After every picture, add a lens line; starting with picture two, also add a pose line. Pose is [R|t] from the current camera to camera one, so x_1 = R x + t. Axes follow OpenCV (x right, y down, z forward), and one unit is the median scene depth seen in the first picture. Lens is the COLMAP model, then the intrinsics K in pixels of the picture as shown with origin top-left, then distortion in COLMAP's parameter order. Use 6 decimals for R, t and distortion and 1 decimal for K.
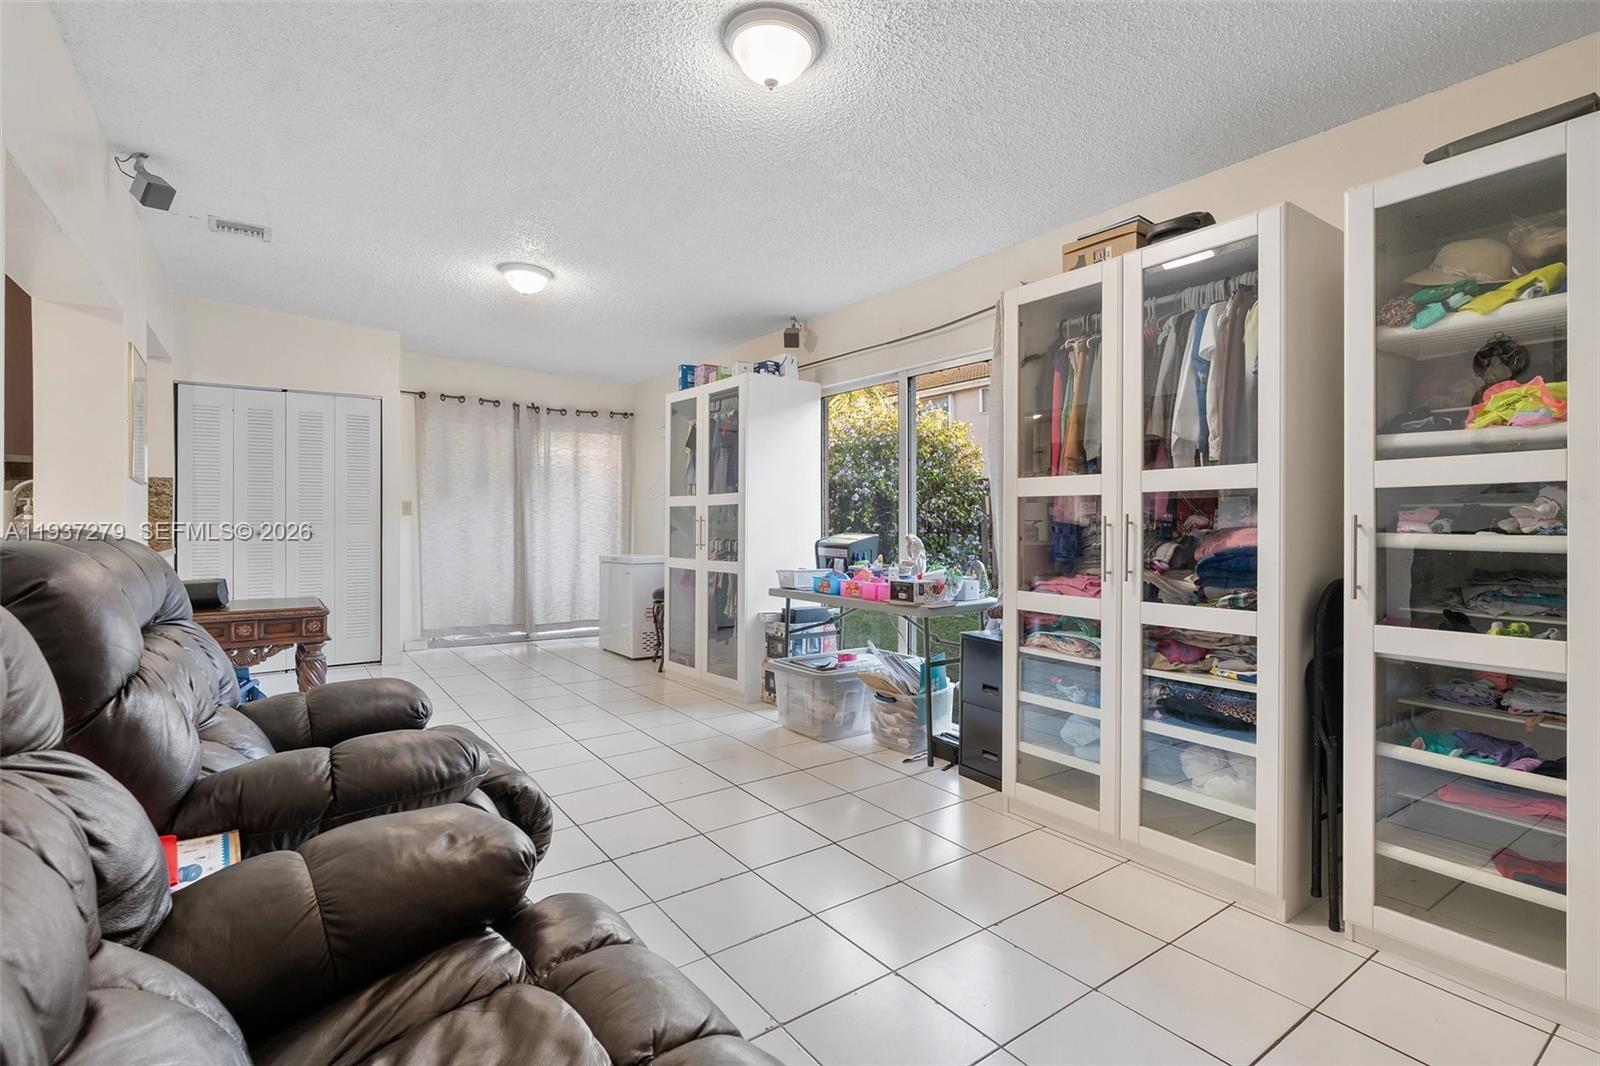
lens RADIAL K [[749.1, 0, 793.2], [0, 749.1, 522.2], [0, 0, 1]] dist [-0.008888, 0.005001]
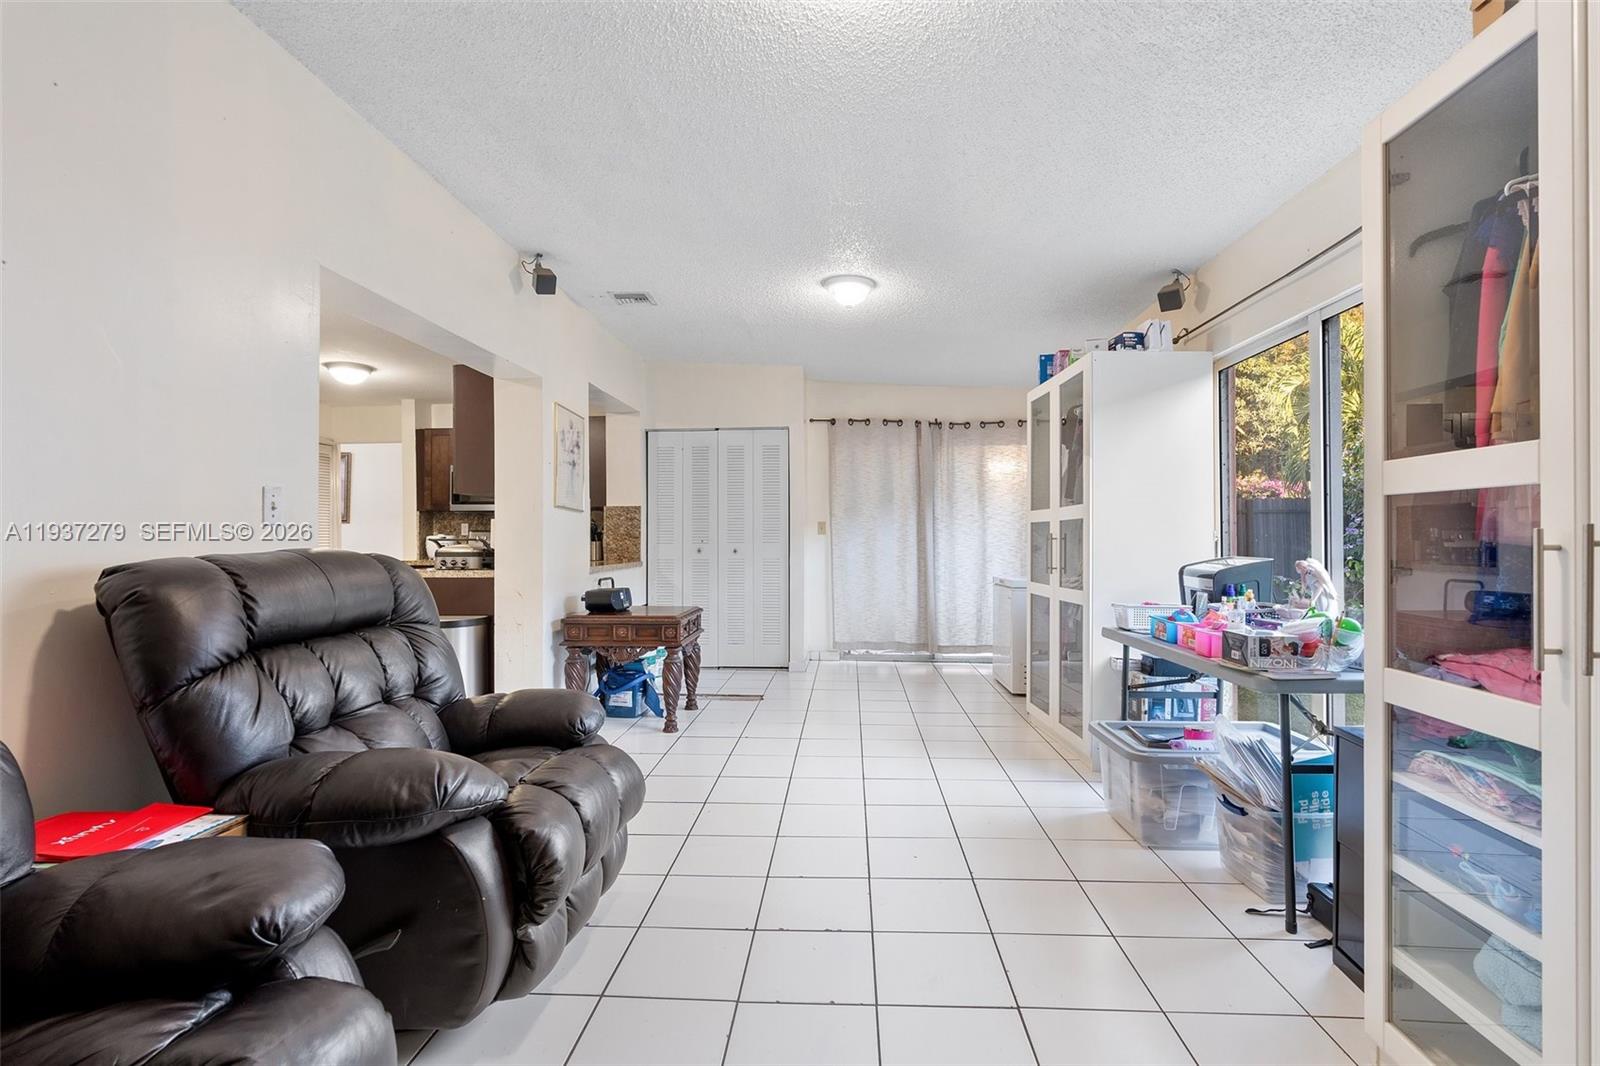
lens RADIAL K [[749.1, 0, 803.9], [0, 749.1, 533.5], [0, 0, 1]] dist [-0.008888, 0.005001]
pose [[0.784283, -0.006443, -0.620370, 0.182821], [0.001194, 0.999960, -0.008877, -0.001111], [0.620402, 0.006221, 0.784259, 0.185974]]
